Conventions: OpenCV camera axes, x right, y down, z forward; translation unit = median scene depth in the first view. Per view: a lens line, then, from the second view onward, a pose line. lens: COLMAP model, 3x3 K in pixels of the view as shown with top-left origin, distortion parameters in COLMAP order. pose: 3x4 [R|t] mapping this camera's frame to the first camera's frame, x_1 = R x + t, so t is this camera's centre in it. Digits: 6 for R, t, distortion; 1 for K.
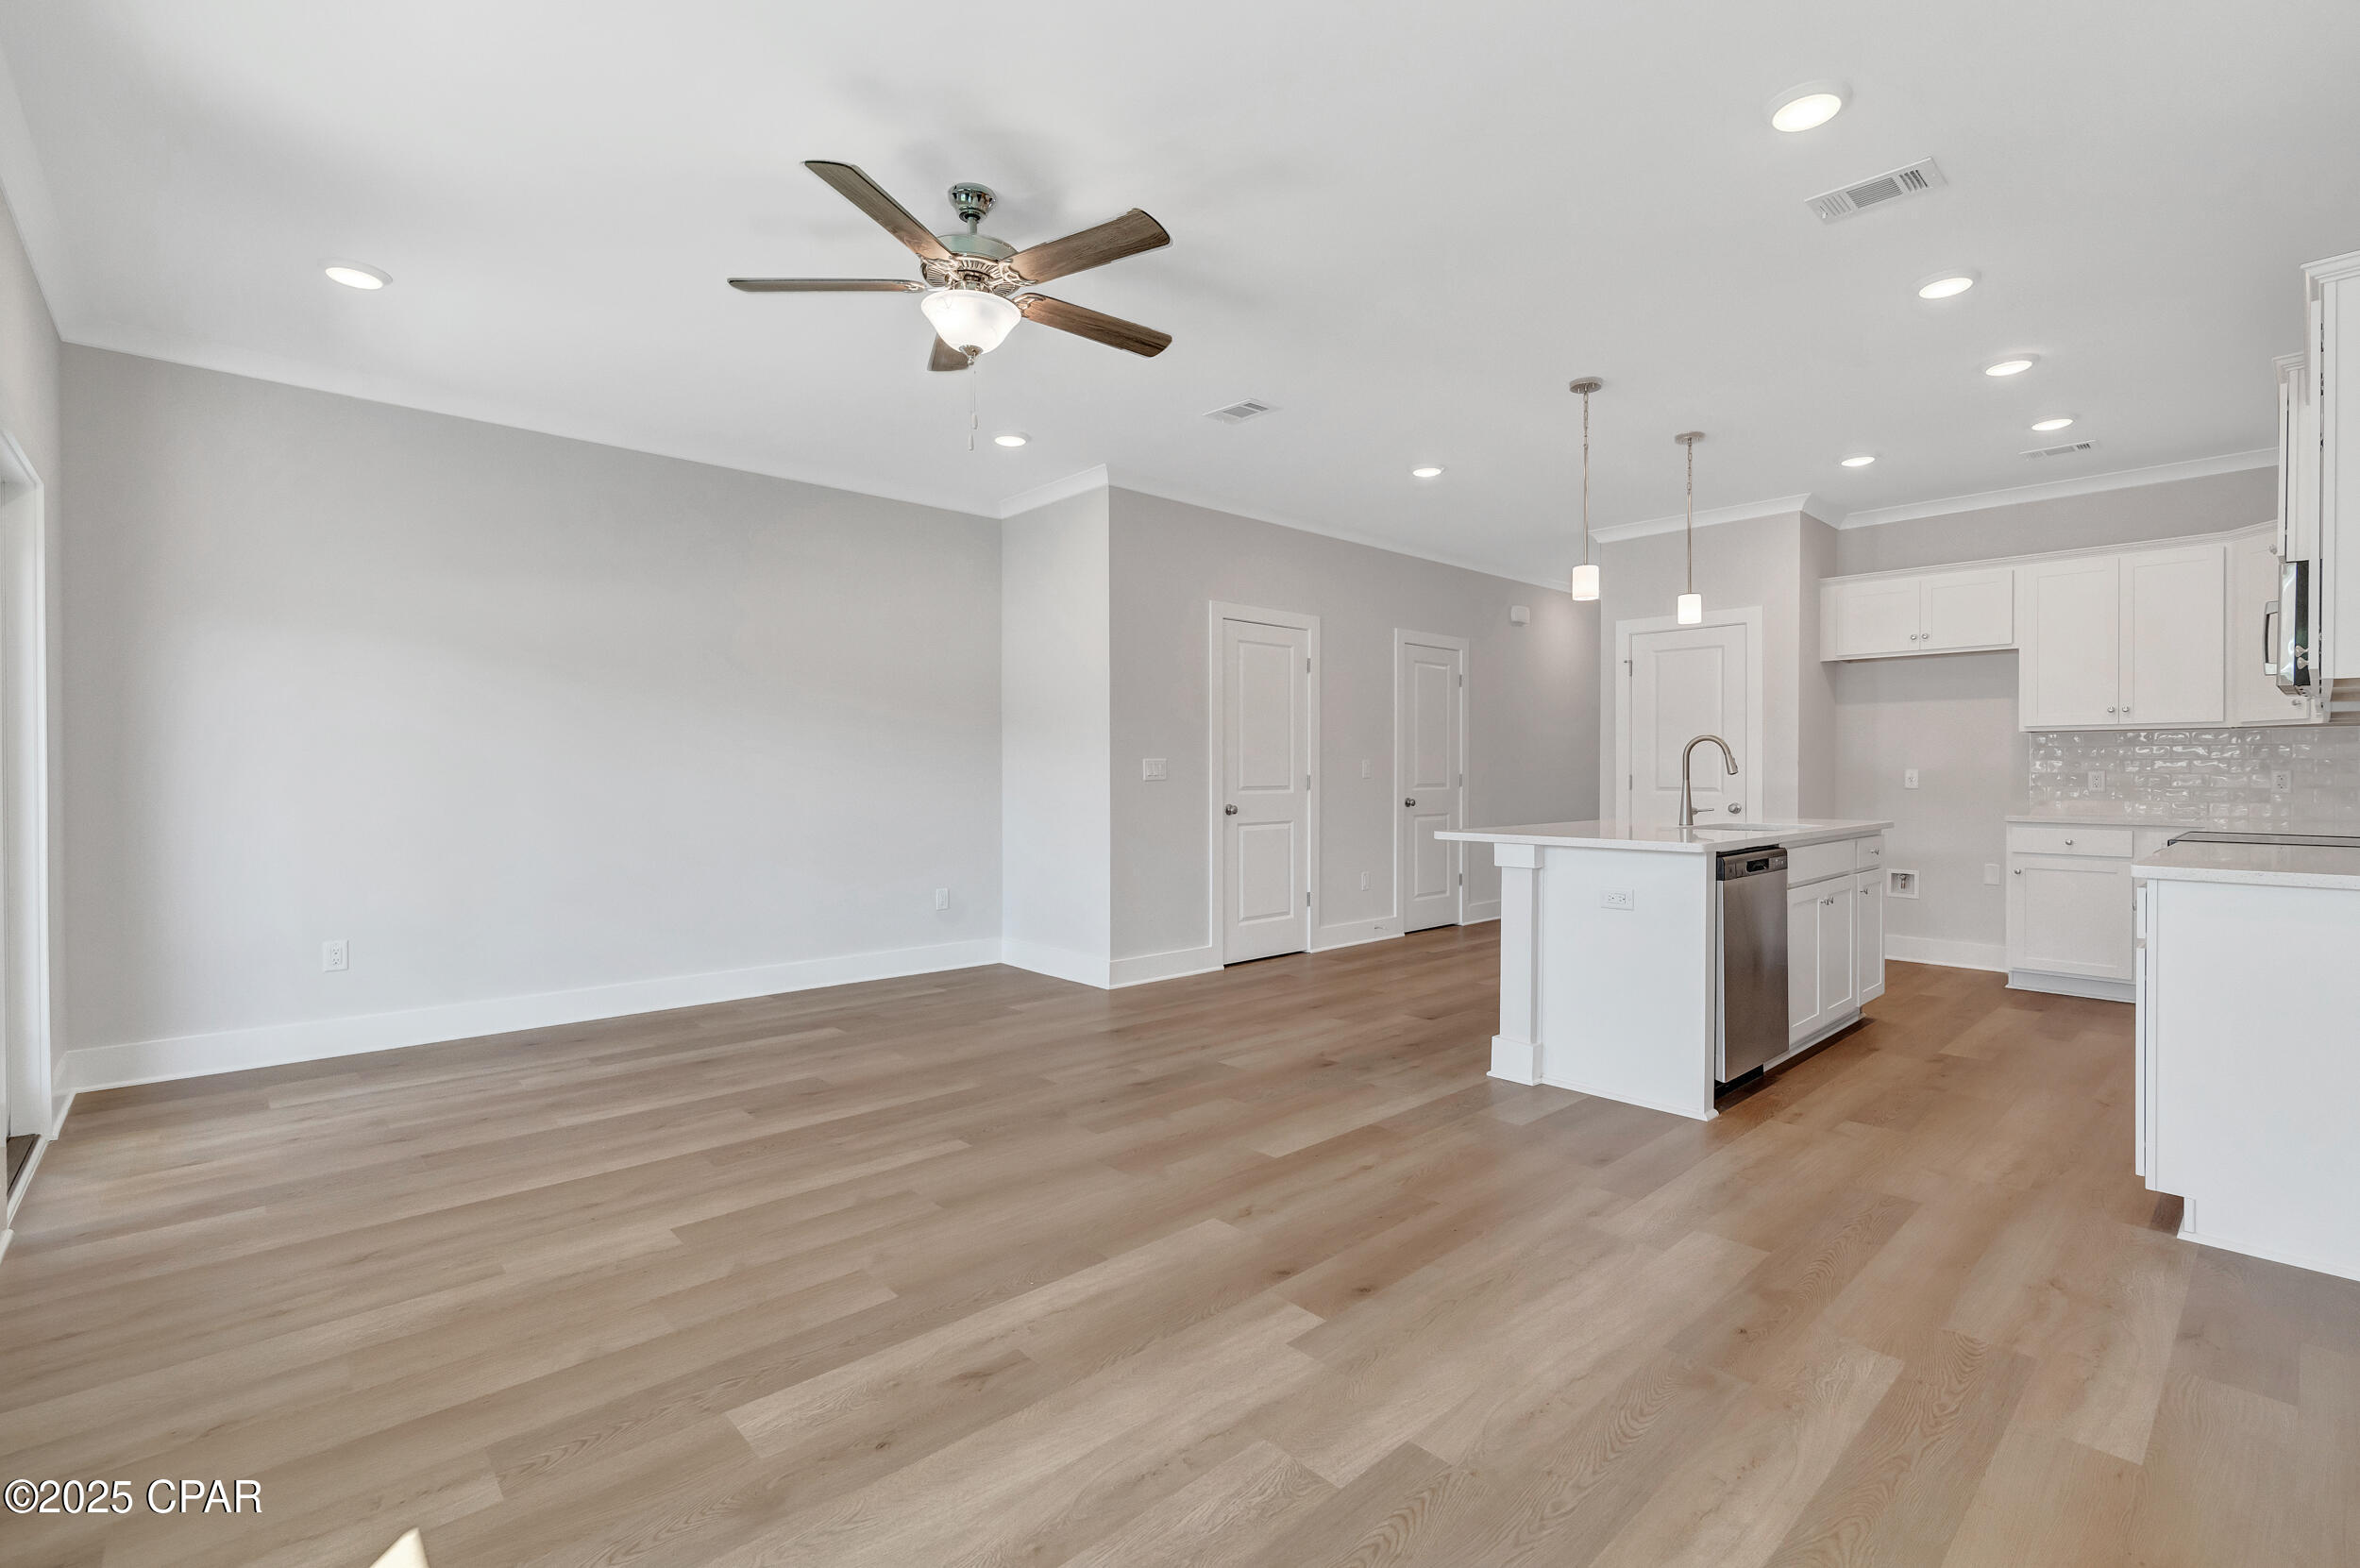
lens RADIAL K [[1052.2, 0, 1195.1], [0, 1052.2, 779.7], [0, 0, 1]] dist [-0.001197, 0.000438]
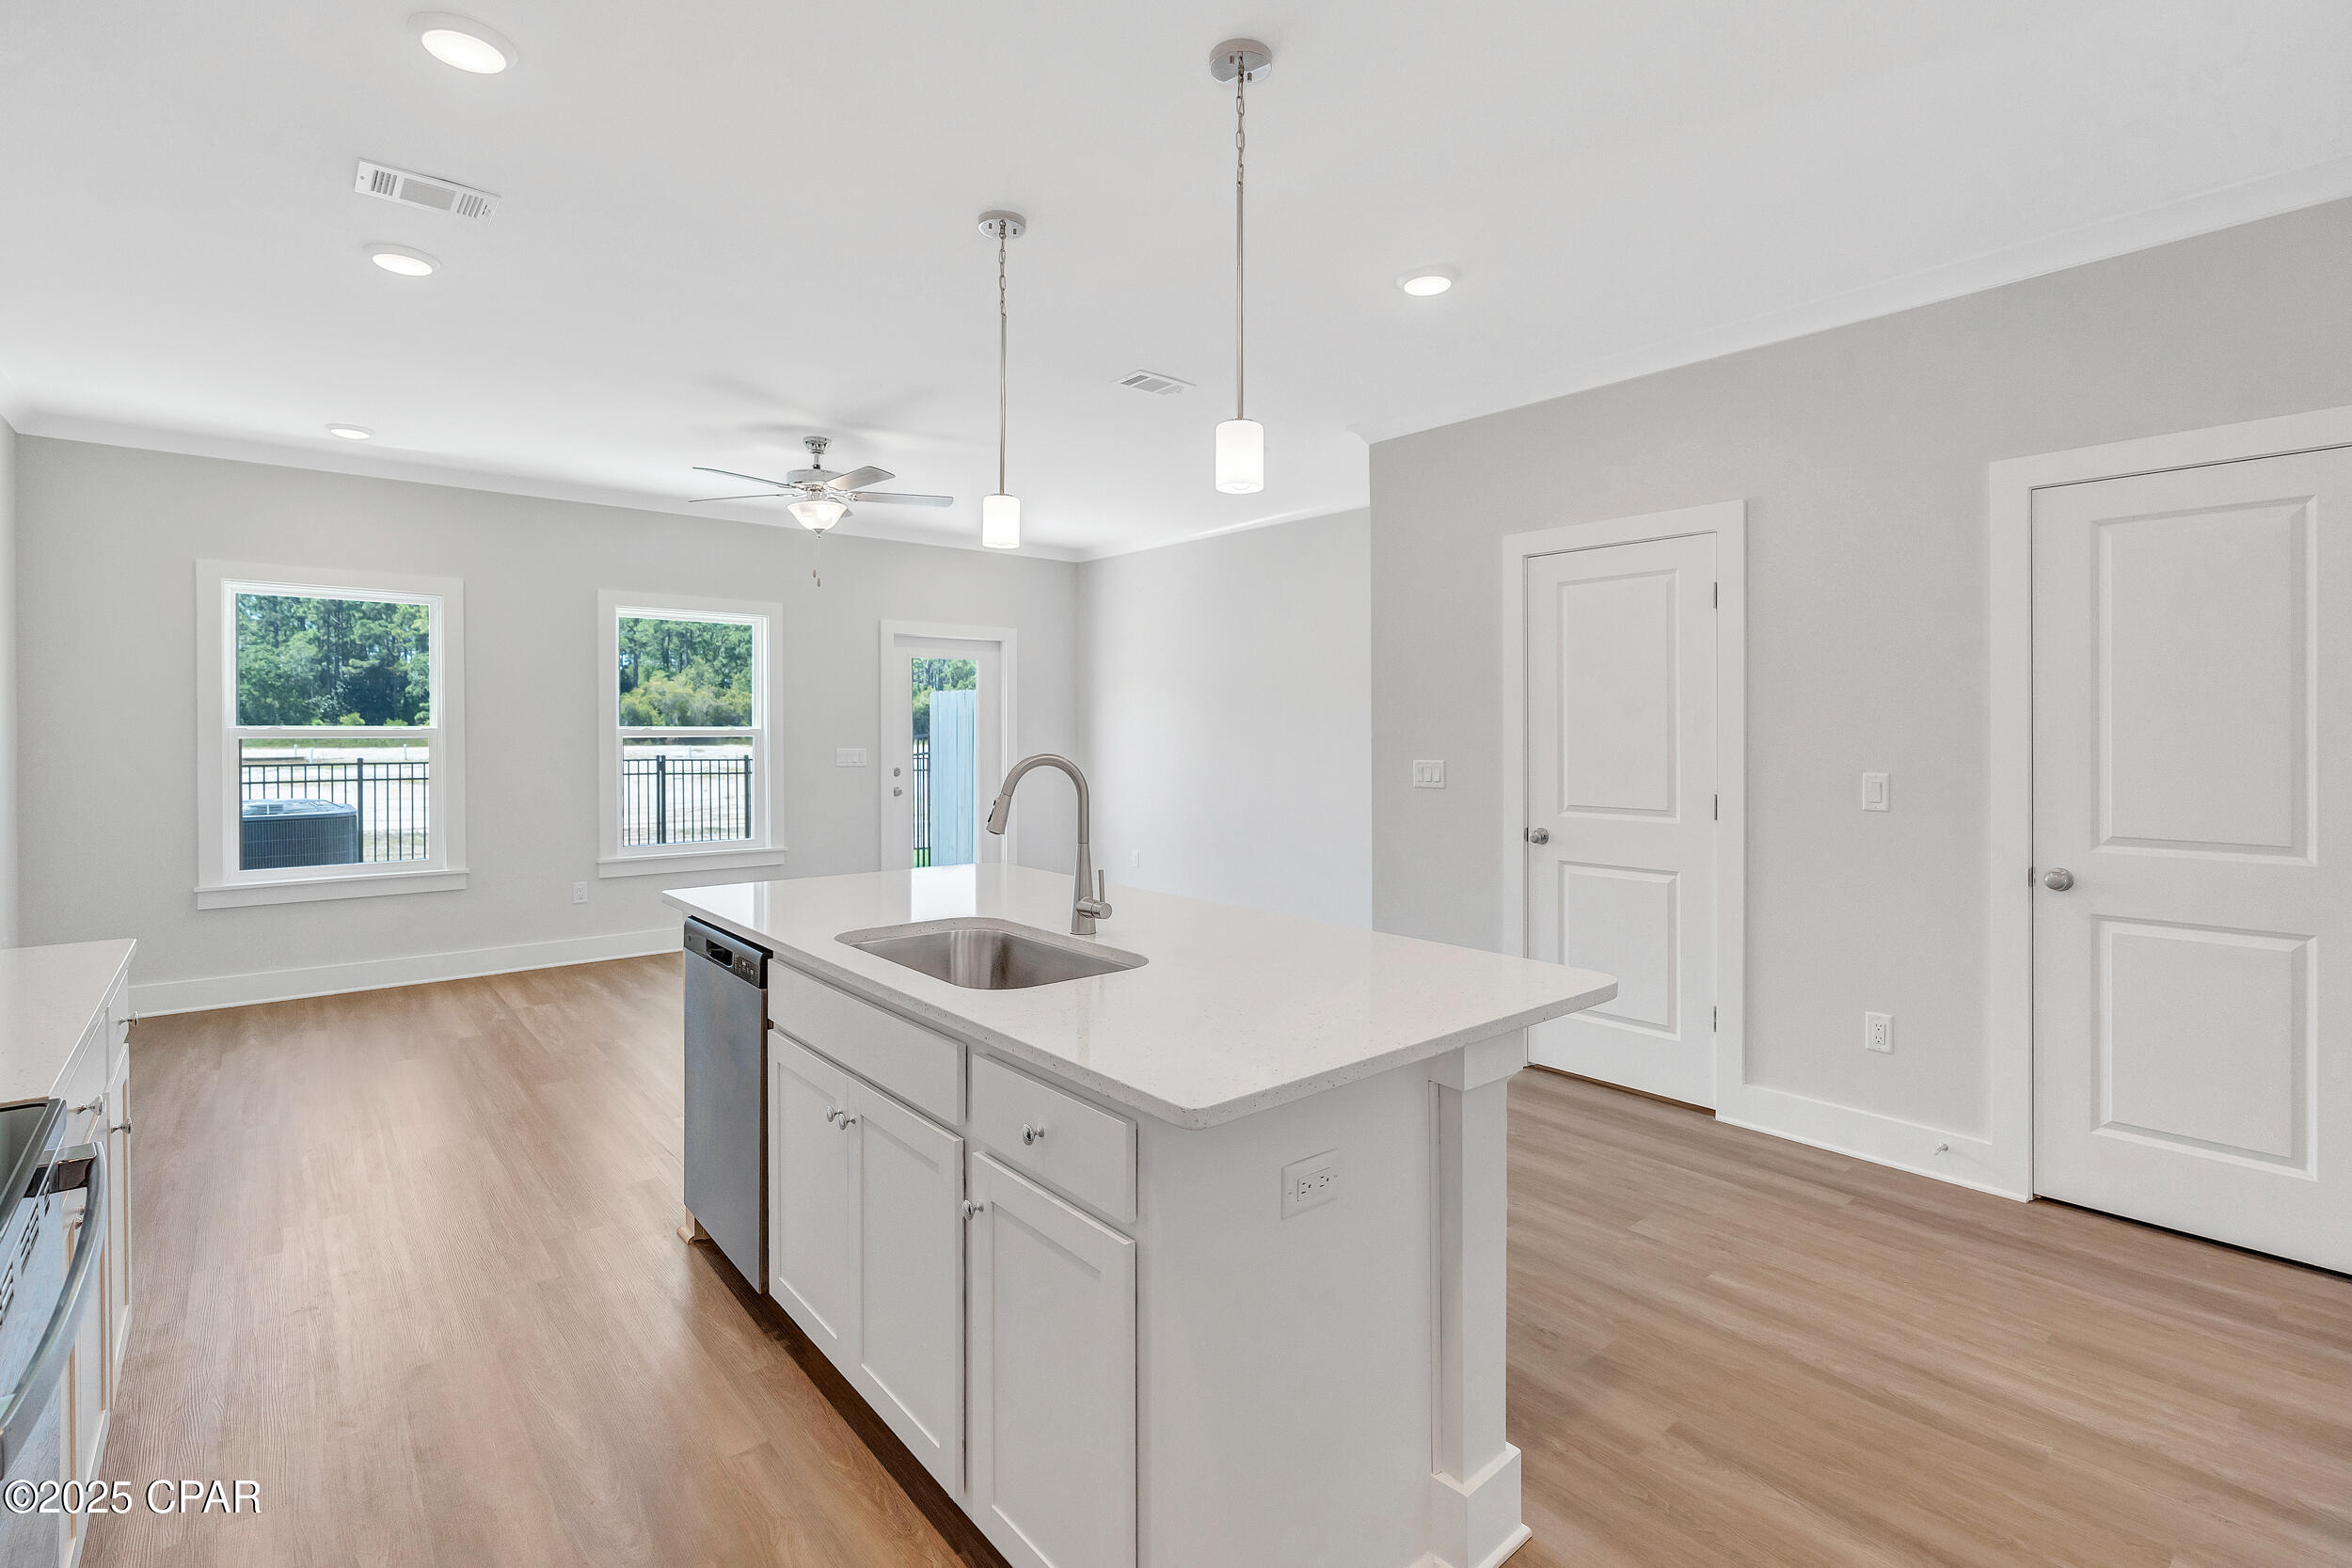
lens RADIAL K [[1101.7, 0, 1168.2], [0, 1101.7, 719.8], [0, 0, 1]] dist [-0.003685, -0.000210]
pose [[-0.054253, -0.000202, -0.998527, 1.058639], [-0.008564, 0.999963, 0.000263, -0.062849], [0.998491, 0.008566, -0.054252, 1.145415]]
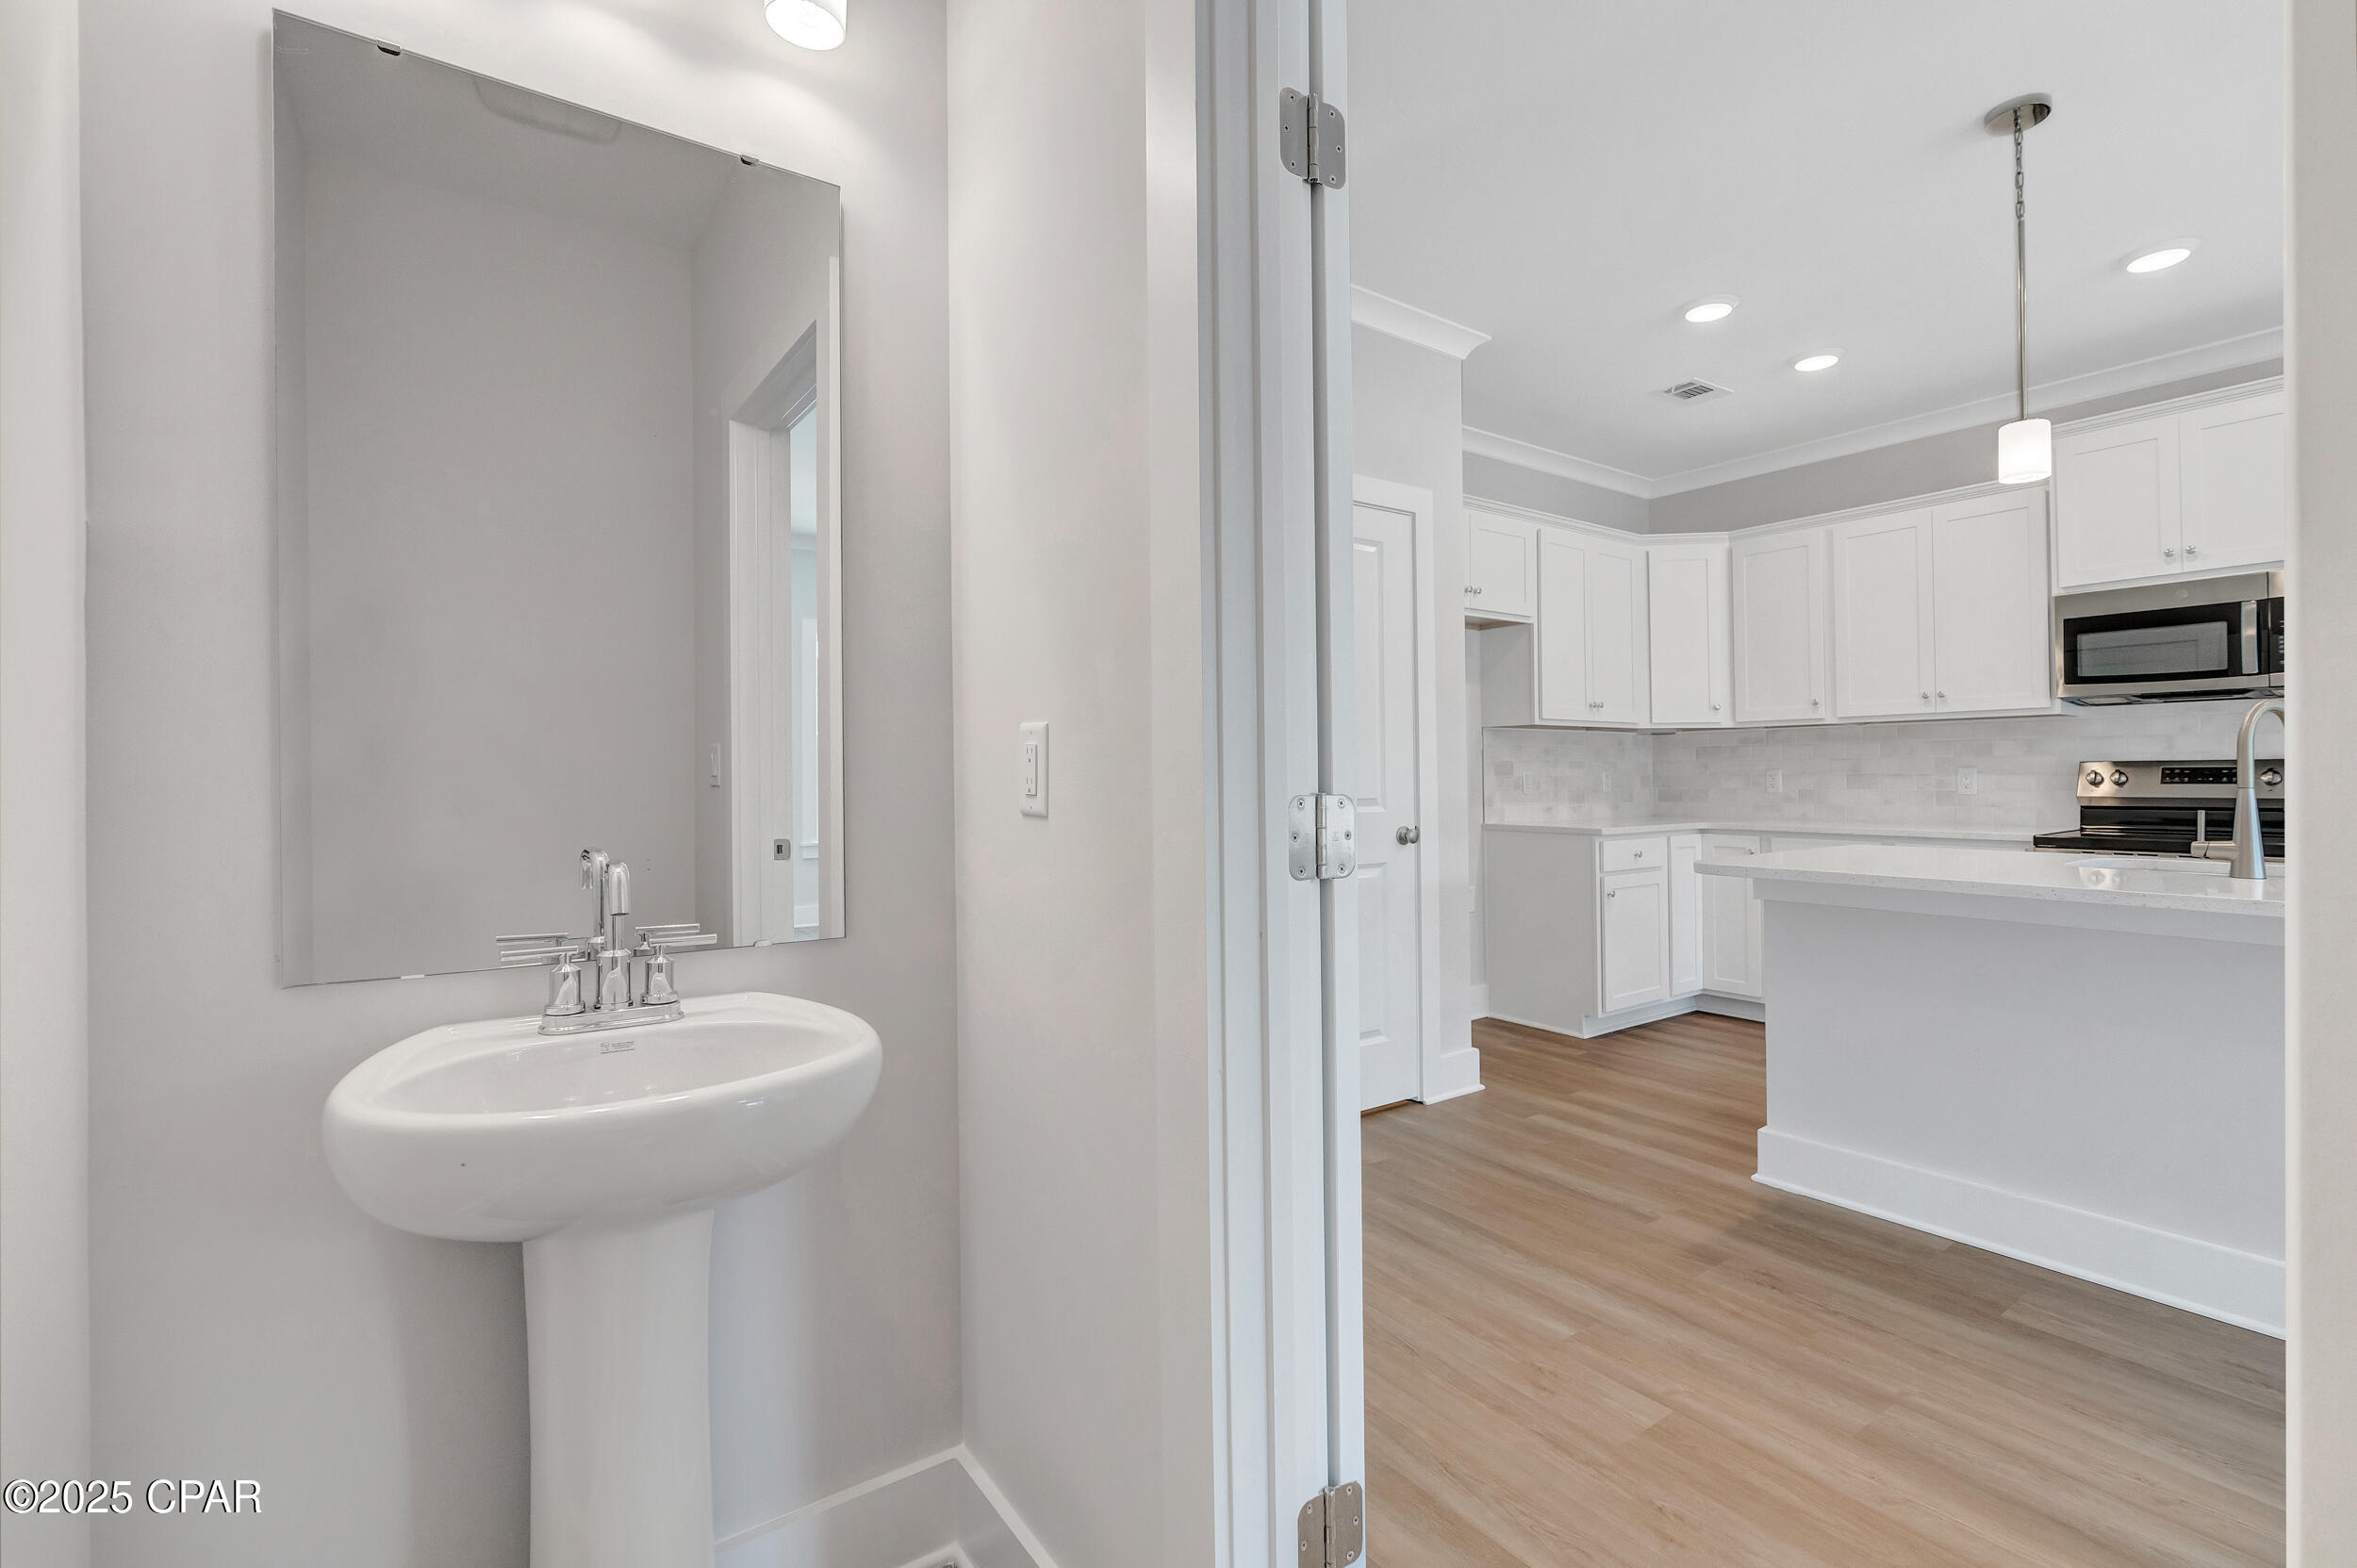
lens RADIAL K [[1050.9, 0, 1193.6], [0, 1050.9, 779.7], [0, 0, 1]] dist [-0.001197, 0.000438]
pose [[0.126042, -0.003988, 0.992017, -0.092044], [0.012004, 0.999925, 0.002494, -0.008829], [-0.991952, 0.011593, 0.126080, 1.534021]]
